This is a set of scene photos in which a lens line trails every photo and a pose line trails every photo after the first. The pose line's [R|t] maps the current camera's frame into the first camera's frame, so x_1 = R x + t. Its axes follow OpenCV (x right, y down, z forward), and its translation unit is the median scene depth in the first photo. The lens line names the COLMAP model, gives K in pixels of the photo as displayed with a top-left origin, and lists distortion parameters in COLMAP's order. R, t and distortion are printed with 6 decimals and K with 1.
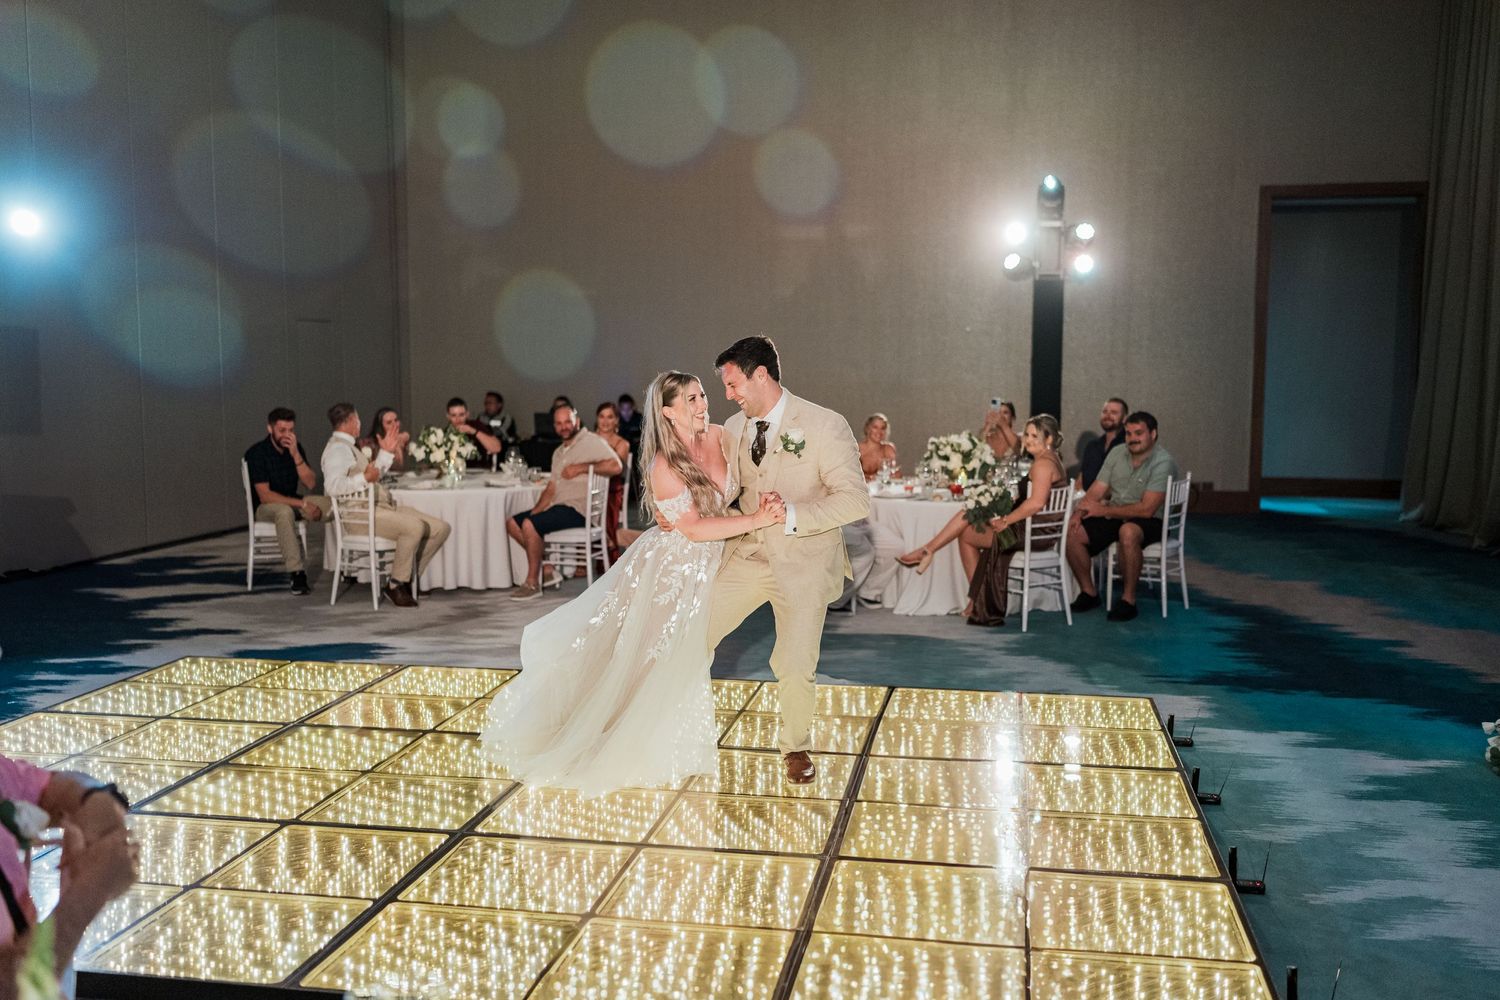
lens RADIAL K [[1456.4, 0, 750.0], [0, 1456.4, 500.0], [0, 0, 1]] dist [-0.002898, -0.000938]
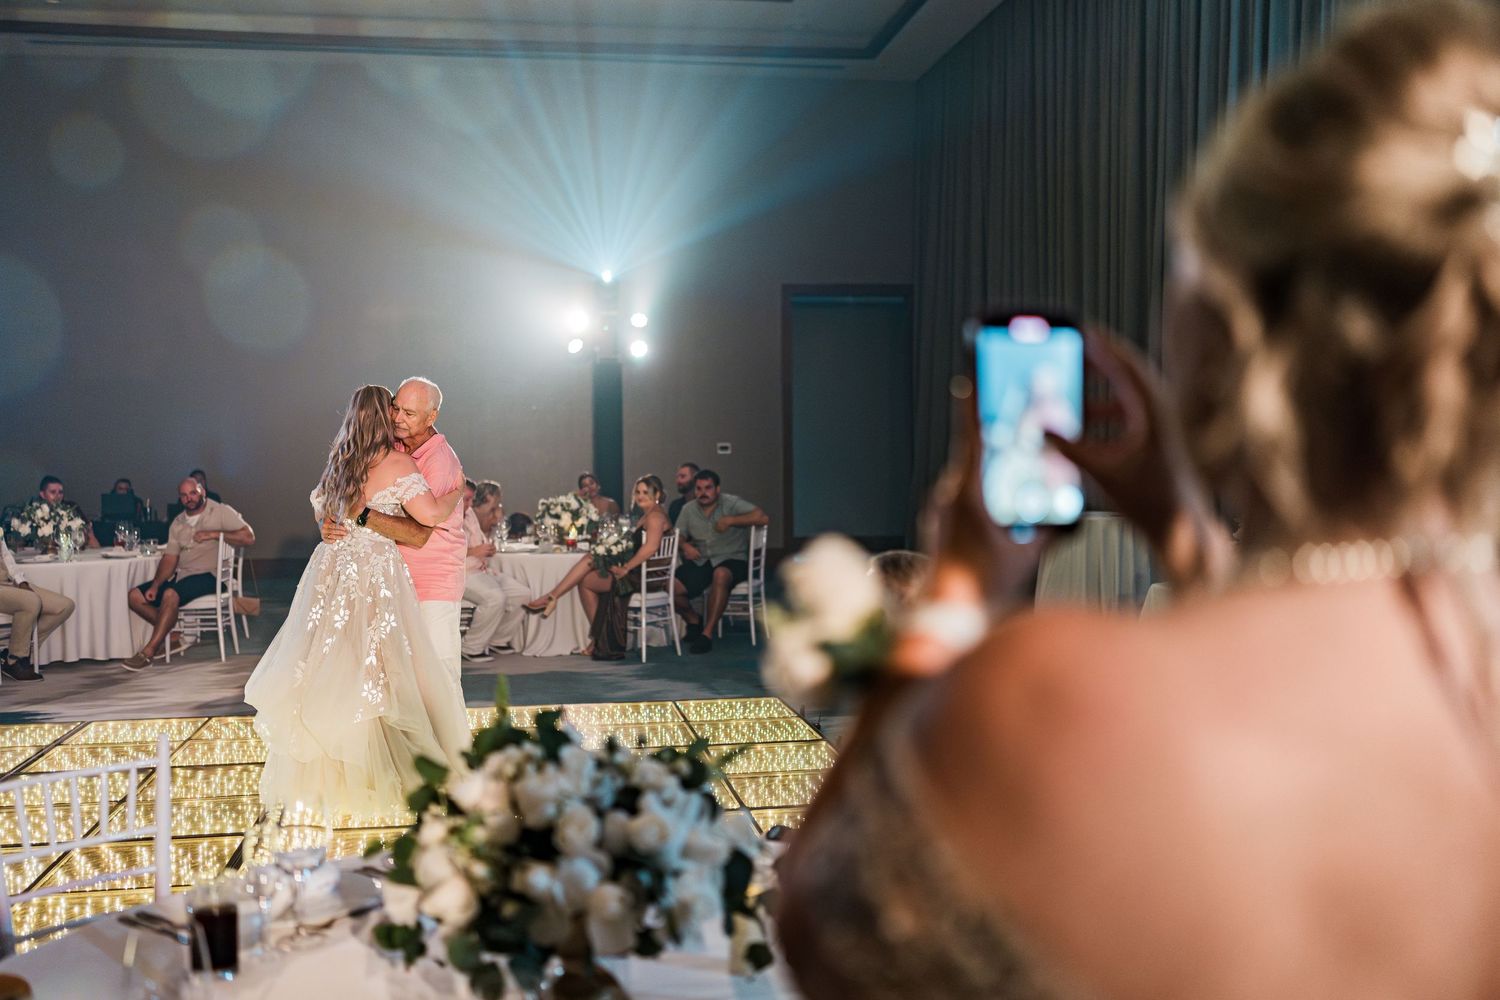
lens RADIAL K [[1419.7, 0, 750.0], [0, 1419.7, 500.0], [0, 0, 1]] dist [-0.013785, 0.001163]
pose [[0.941890, -0.023947, 0.335067, -0.091999], [0.043541, 0.997744, -0.051090, 0.020817], [-0.333087, 0.062711, 0.940808, -0.077006]]
